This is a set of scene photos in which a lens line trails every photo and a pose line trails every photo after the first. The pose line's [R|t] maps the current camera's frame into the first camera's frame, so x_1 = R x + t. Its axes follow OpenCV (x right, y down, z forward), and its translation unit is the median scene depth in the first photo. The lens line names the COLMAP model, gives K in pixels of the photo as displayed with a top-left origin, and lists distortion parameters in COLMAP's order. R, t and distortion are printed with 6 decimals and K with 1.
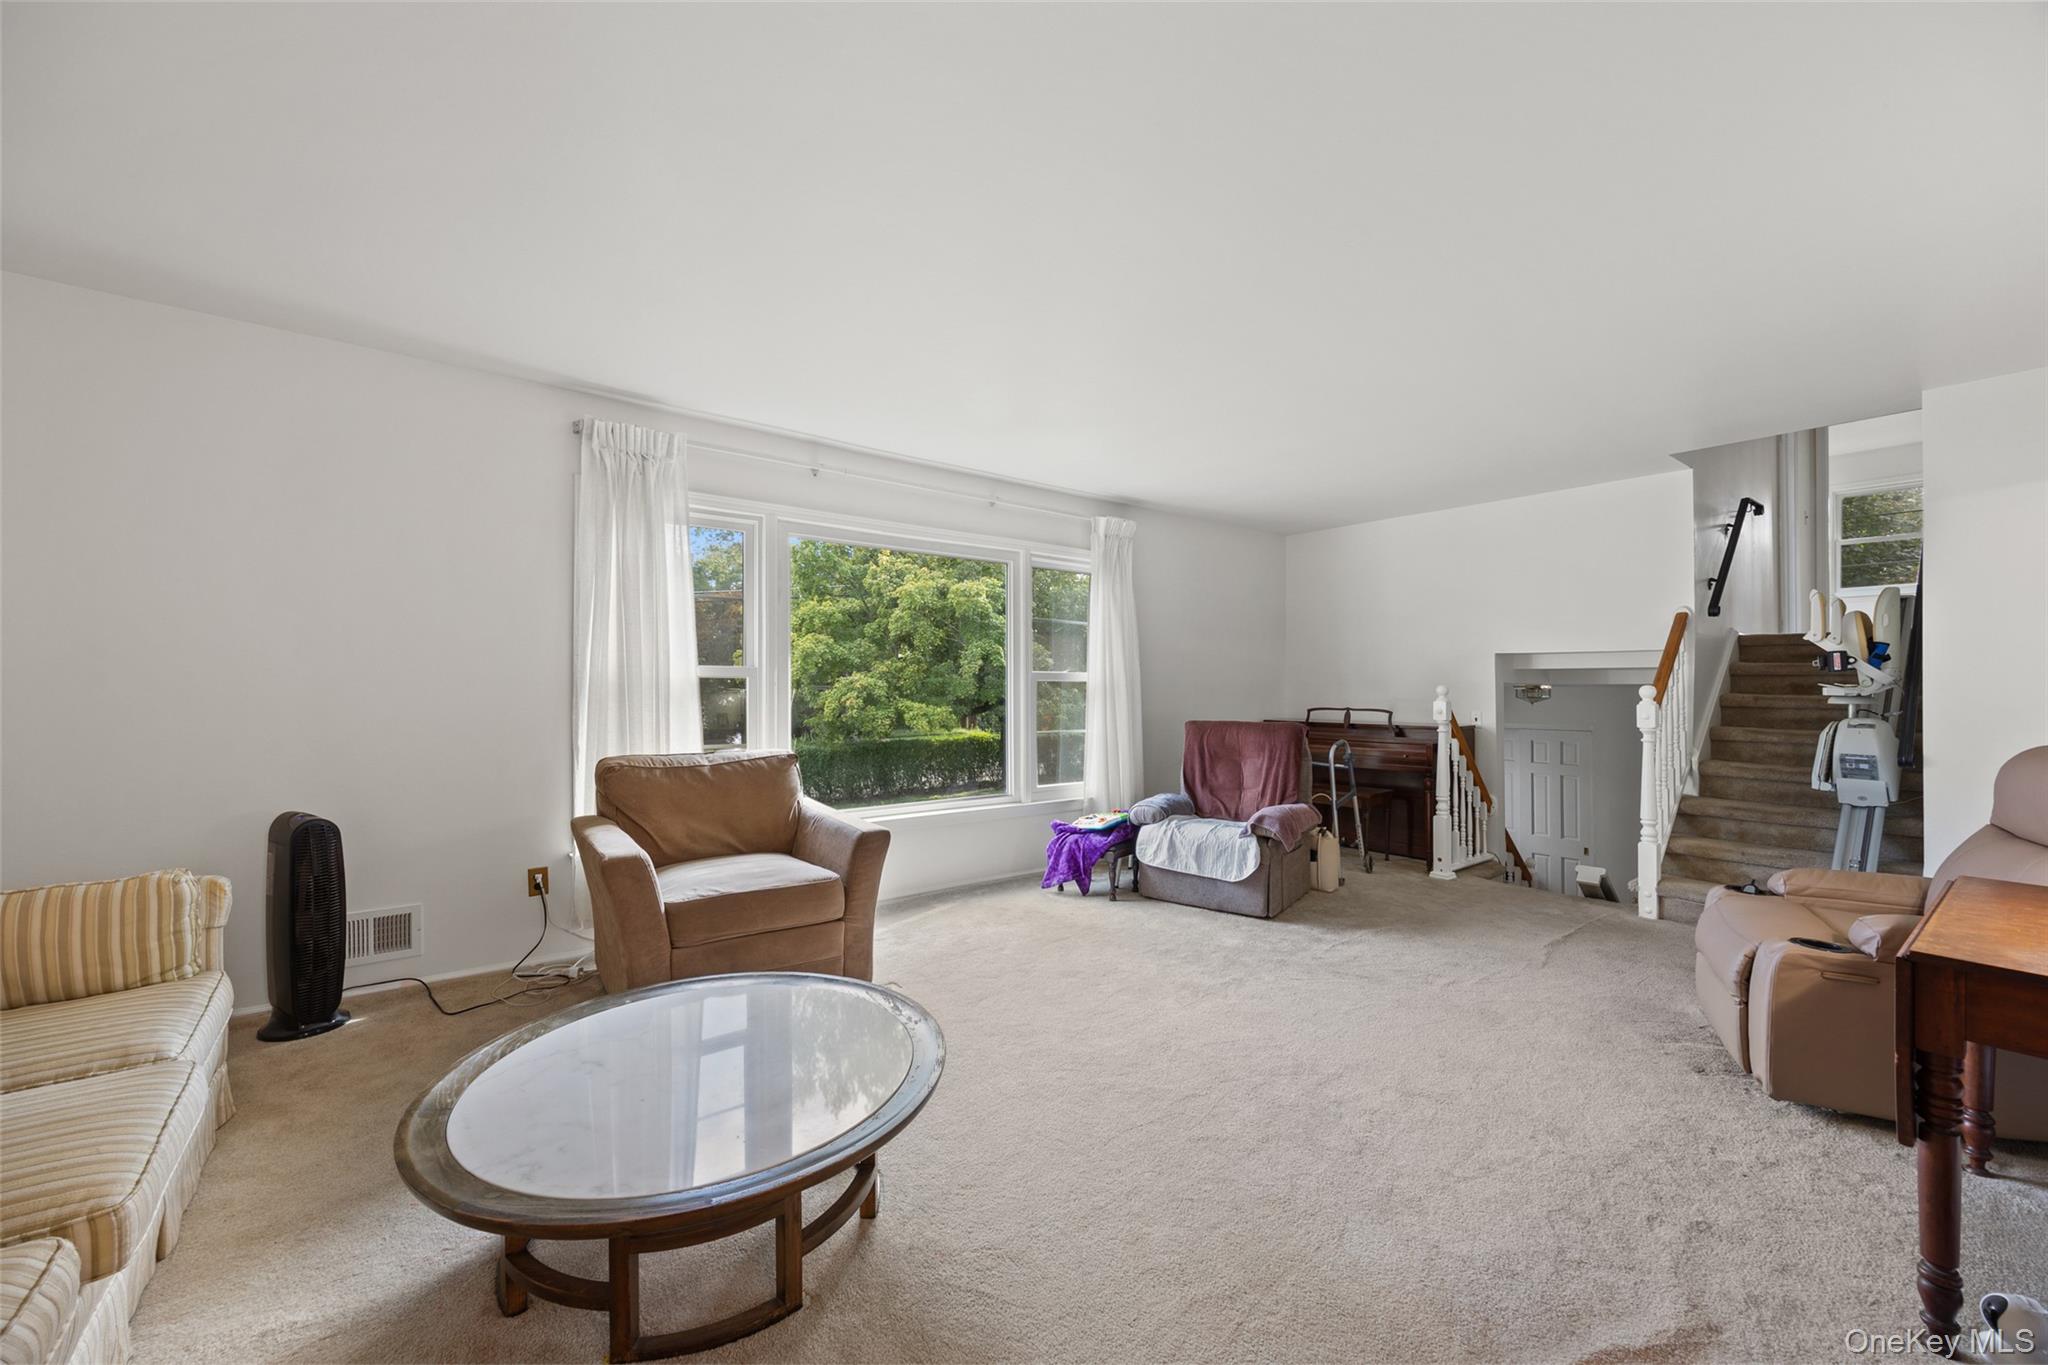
lens RADIAL K [[800.8, 0, 1060.2], [0, 800.8, 700.6], [0, 0, 1]] dist [-0.002324, -0.000661]
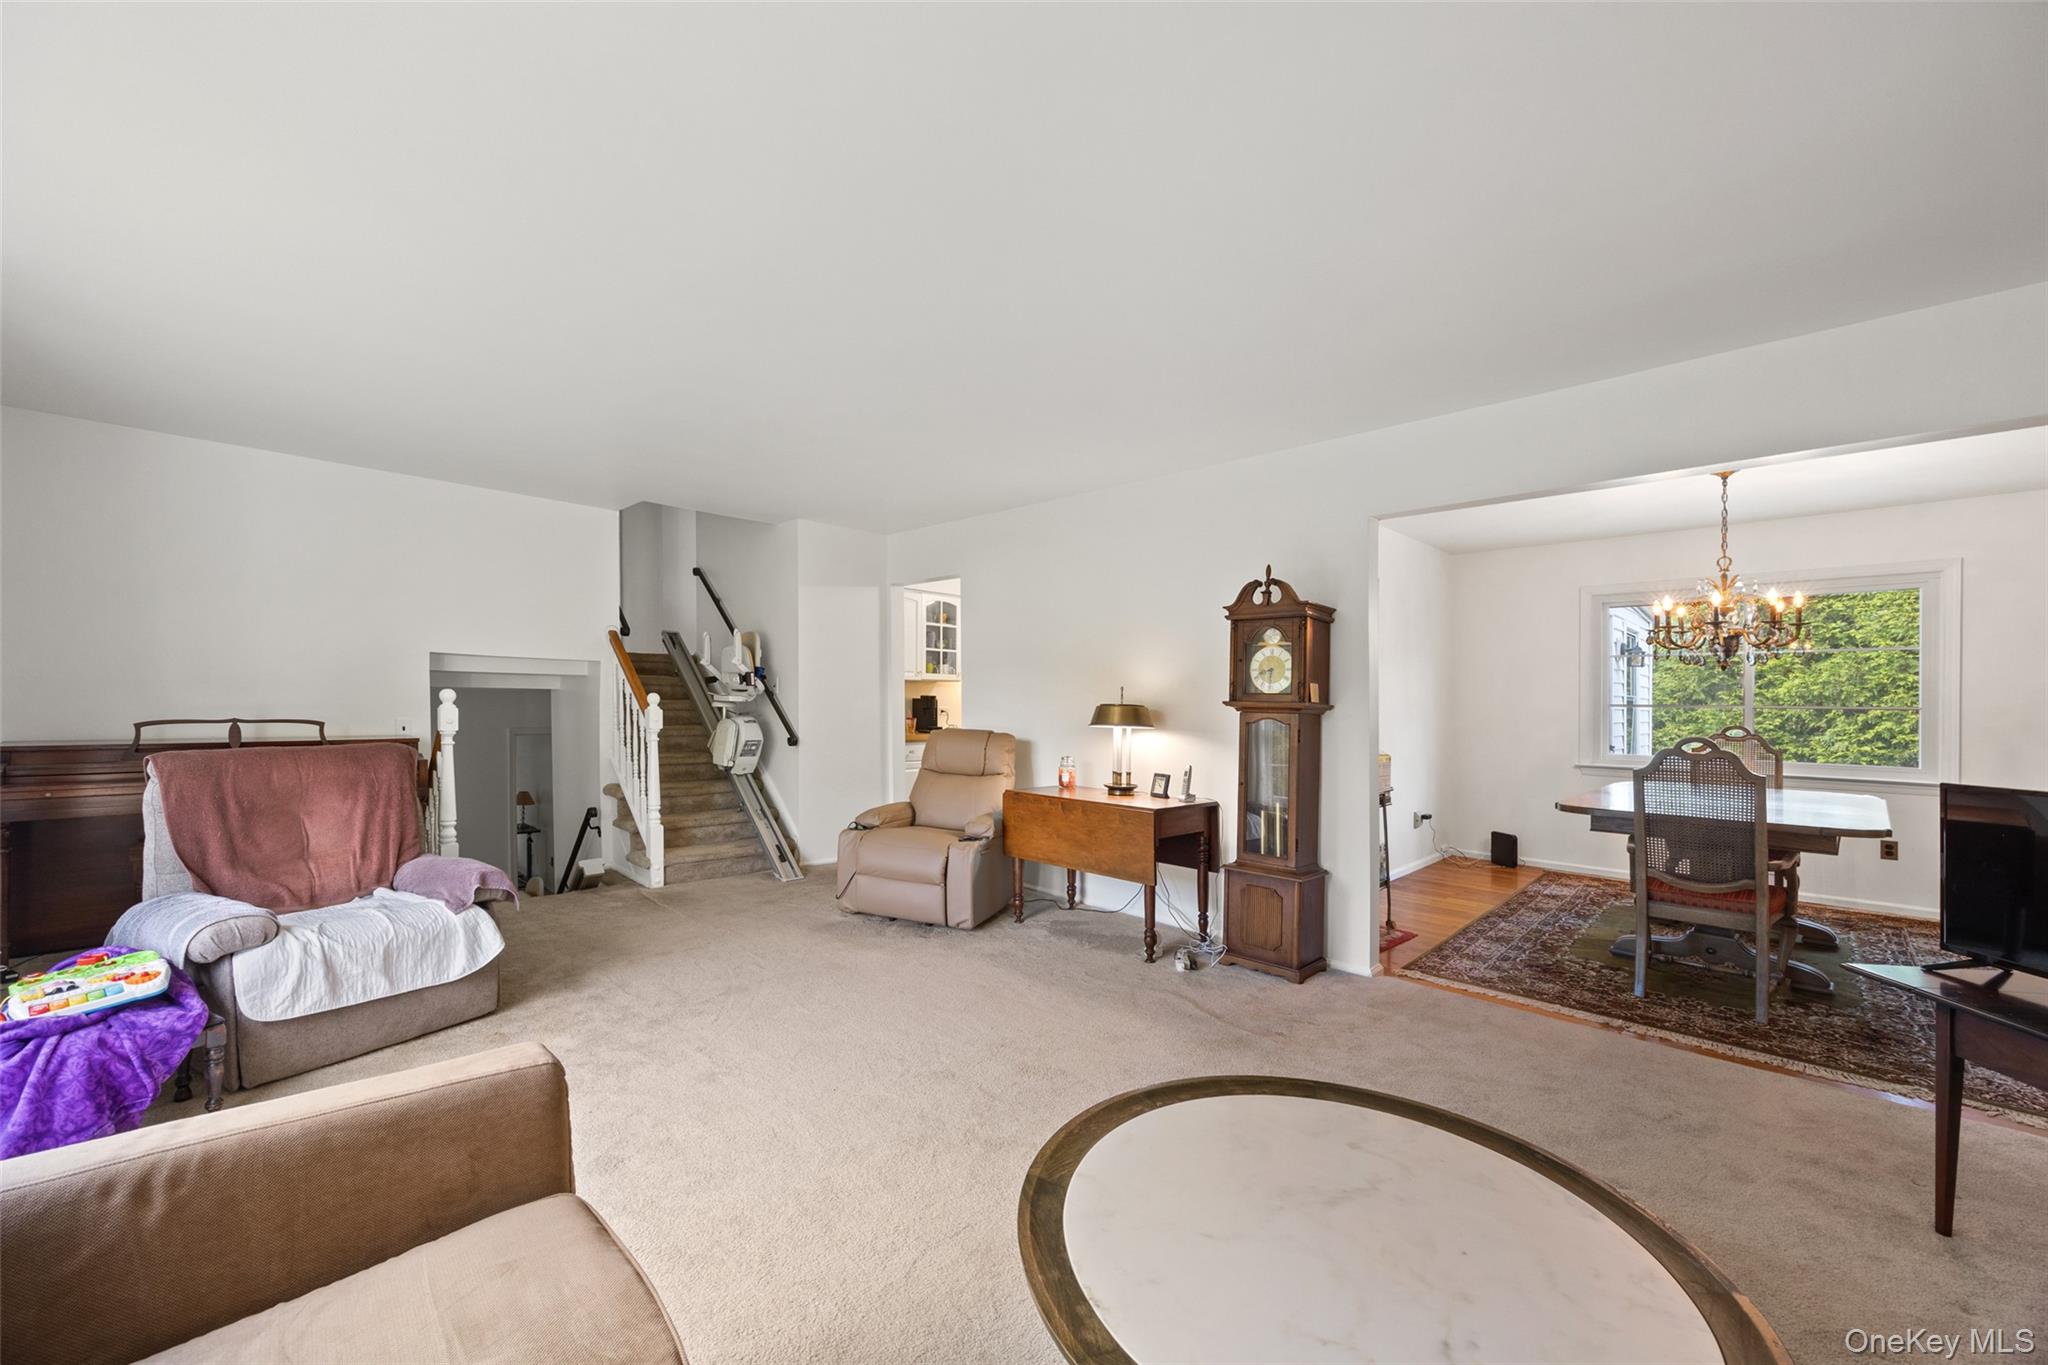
lens RADIAL K [[800.8, 0, 990.5], [0, 800.8, 688.1], [0, 0, 1]] dist [-0.002324, -0.000661]
pose [[-0.077221, 0.006355, 0.996994, -0.485071], [-0.004164, 0.999969, -0.006697, -0.020385], [-0.997005, -0.004669, -0.077193, 0.573153]]
